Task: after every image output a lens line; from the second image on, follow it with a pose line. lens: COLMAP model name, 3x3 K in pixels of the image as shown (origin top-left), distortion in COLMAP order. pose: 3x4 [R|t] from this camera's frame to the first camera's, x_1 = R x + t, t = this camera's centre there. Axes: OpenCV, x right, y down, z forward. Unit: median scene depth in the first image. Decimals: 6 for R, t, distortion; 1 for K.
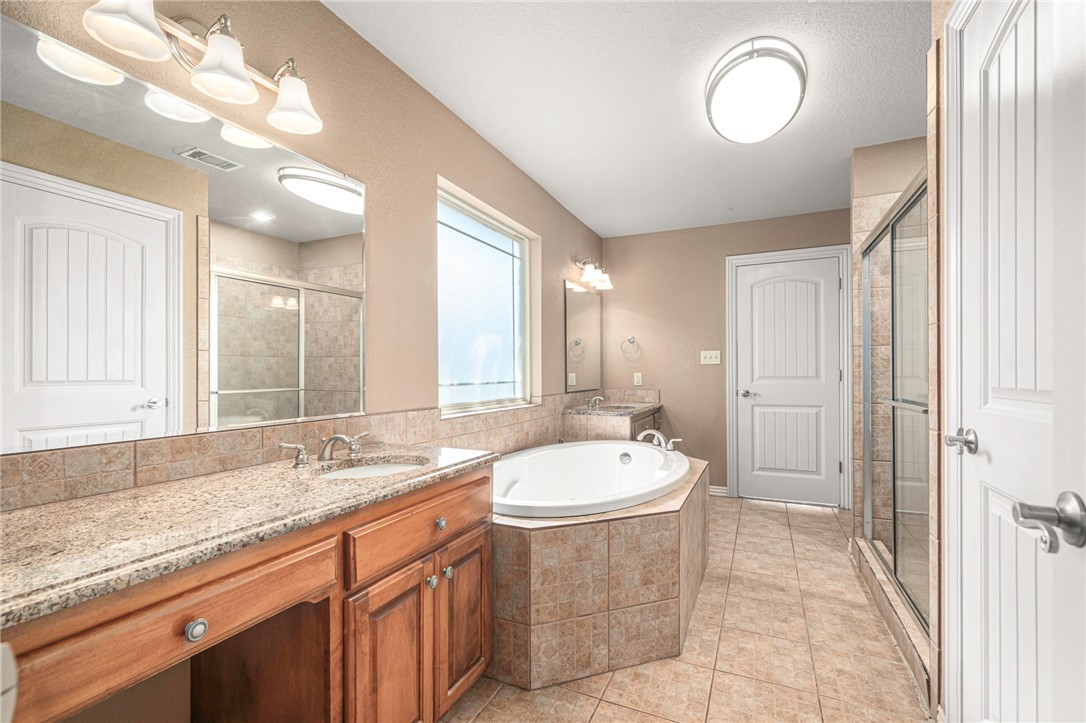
lens RADIAL K [[481.8, 0, 520.1], [0, 481.8, 374.1], [0, 0, 1]] dist [0.000669, -0.000033]
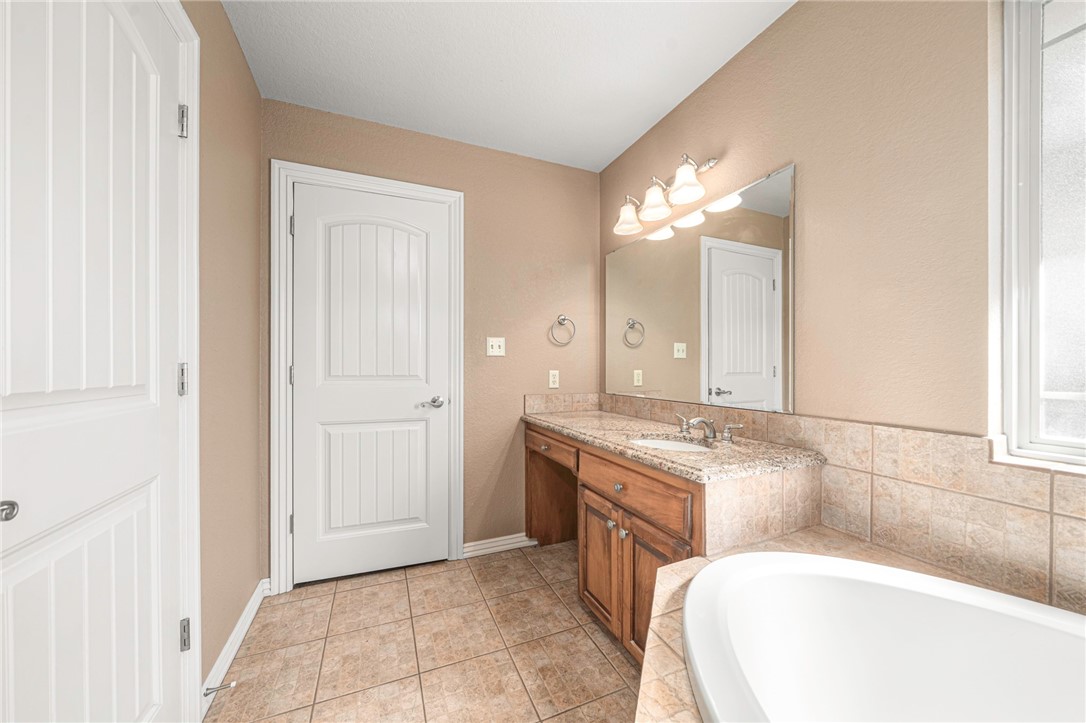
lens RADIAL K [[371.9, 0, 533.5], [0, 371.9, 369.6], [0, 0, 1]] dist [-0.006518, 0.000118]
pose [[-0.653151, 0.004692, -0.757213, 0.549289], [-0.000830, 0.999976, 0.006912, -0.004488], [0.757227, 0.005143, -0.653131, 1.122197]]
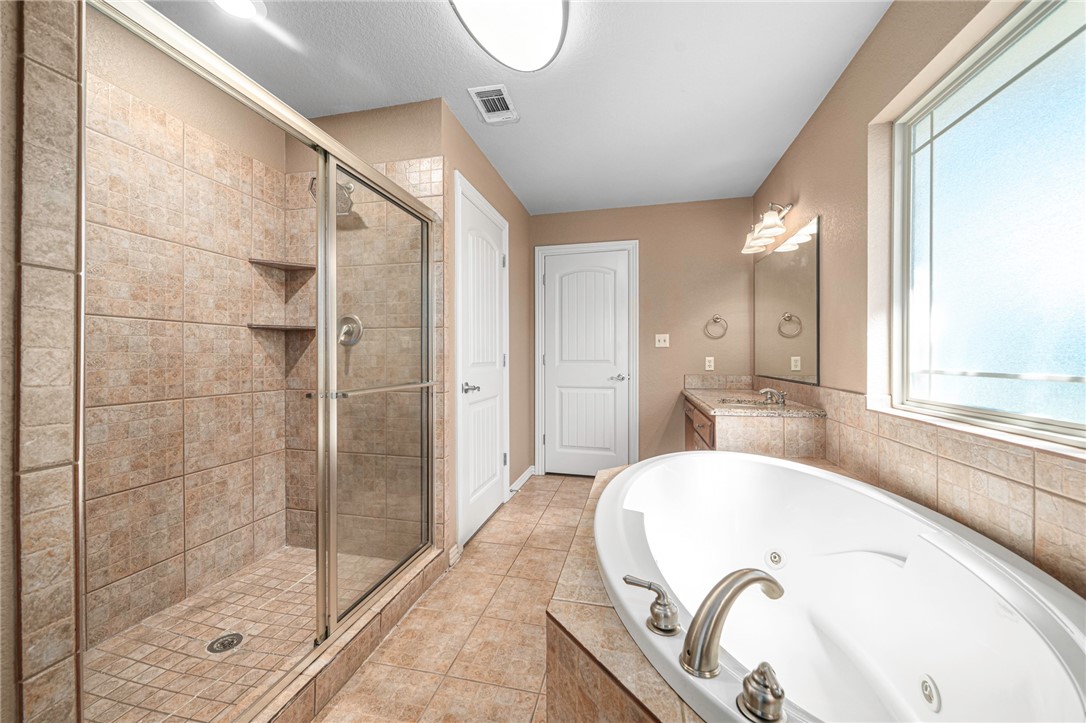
lens RADIAL K [[407.9, 0, 546.9], [0, 407.9, 359.5], [0, 0, 1]] dist [-0.009377, 0.000162]
pose [[-0.969760, 0.006277, -0.243979, 0.705841], [0.003995, 0.999944, 0.009850, -0.003729], [0.244027, 0.008578, -0.969731, 1.966357]]
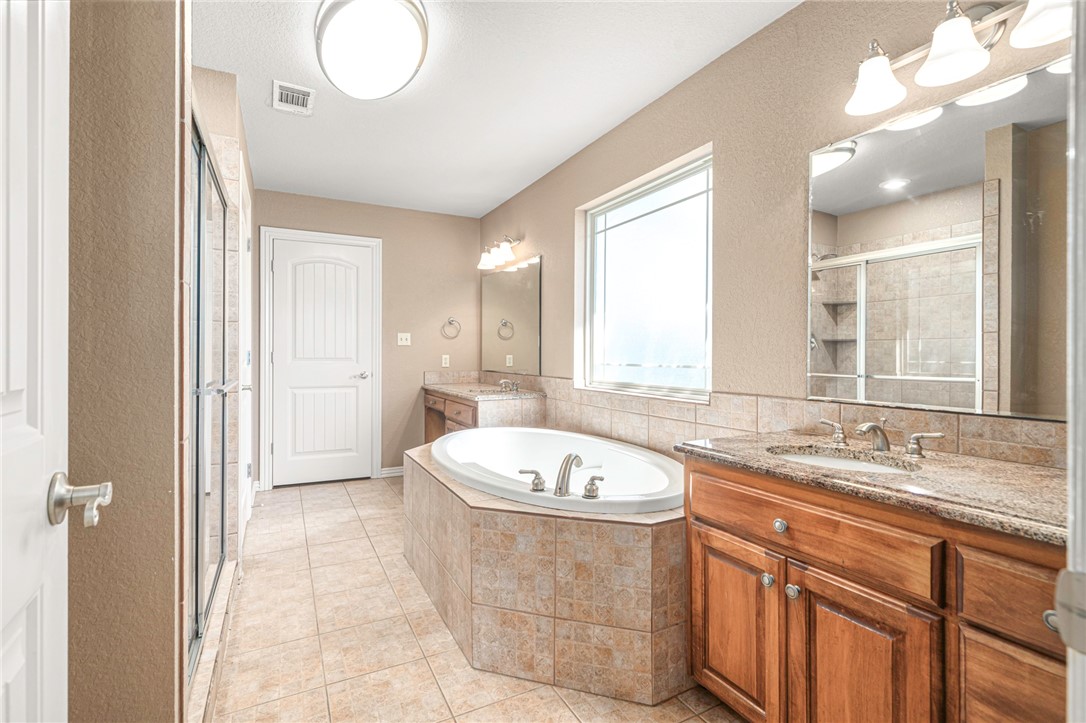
lens RADIAL K [[481.8, 0, 534.8], [0, 481.8, 357.9], [0, 0, 1]] dist [0.000669, -0.000033]
pose [[-0.586998, 0.006130, -0.809565, 1.253990], [-0.003473, 0.999943, 0.010090, -0.005200], [0.809581, 0.008734, -0.586943, 2.151612]]
